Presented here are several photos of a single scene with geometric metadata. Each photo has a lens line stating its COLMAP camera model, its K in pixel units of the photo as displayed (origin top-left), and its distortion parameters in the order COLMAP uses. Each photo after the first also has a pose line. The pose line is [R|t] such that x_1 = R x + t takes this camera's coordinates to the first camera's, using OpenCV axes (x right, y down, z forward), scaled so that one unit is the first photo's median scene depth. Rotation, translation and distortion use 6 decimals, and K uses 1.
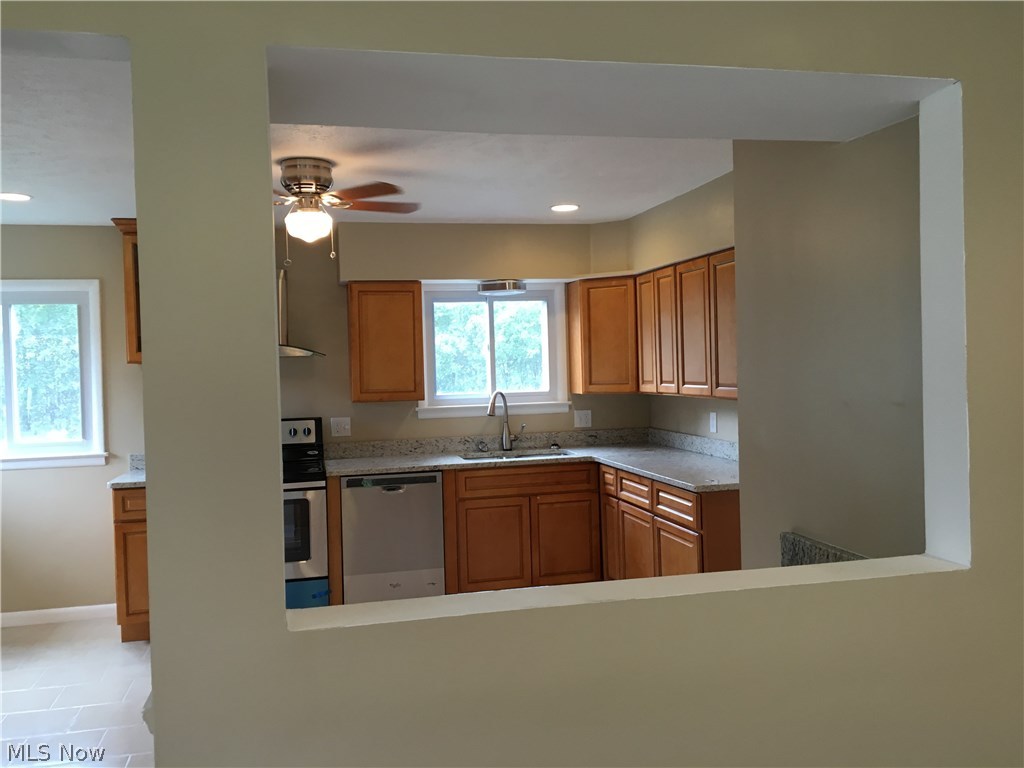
lens RADIAL K [[870.6, 0, 511.0], [0, 870.6, 380.7], [0, 0, 1]] dist [0.088177, -0.111557]
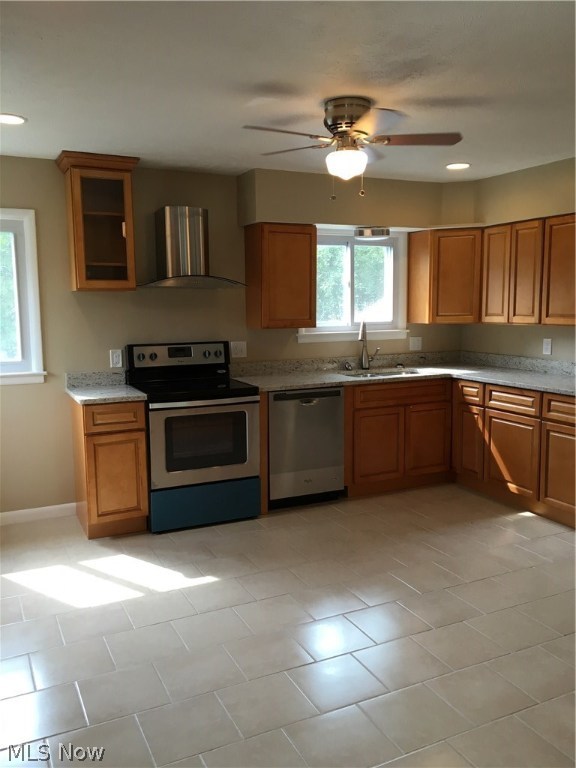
lens RADIAL K [[653.0, 0, 289.3], [0, 653.0, 382.7], [0, 0, 1]] dist [0.088177, -0.111557]
pose [[0.975994, -0.007760, 0.217660, -0.338104], [-0.014269, 0.994940, 0.099457, 0.009371], [-0.217331, -0.100175, 0.970944, 0.134941]]
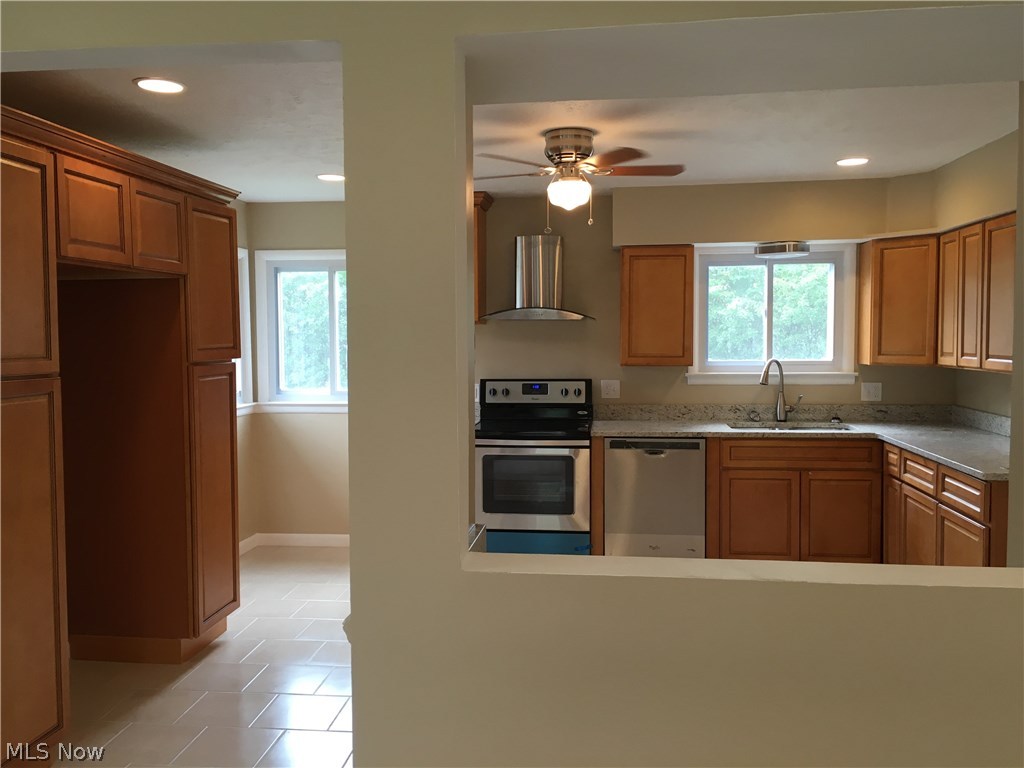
lens RADIAL K [[870.6, 0, 511.0], [0, 870.6, 380.7], [0, 0, 1]] dist [0.088177, -0.111557]
pose [[0.939539, 0.040038, -0.340093, 0.046054], [-0.025626, 0.998577, 0.046767, -0.002109], [0.341481, -0.035225, 0.939228, -0.002145]]
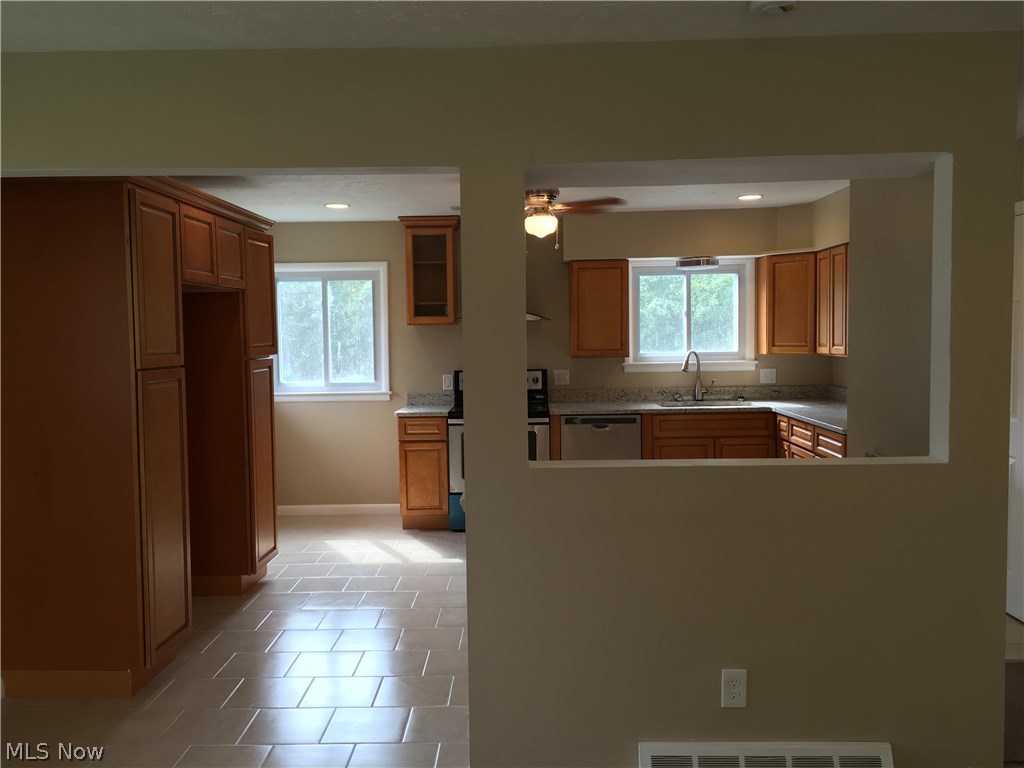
lens RADIAL K [[870.6, 0, 511.0], [0, 870.6, 380.7], [0, 0, 1]] dist [0.088177, -0.111557]
pose [[0.967579, 0.025929, -0.251233, 0.050450], [-0.014622, 0.998799, 0.046767, 0.000632], [0.252144, -0.041577, 0.966796, -0.233543]]
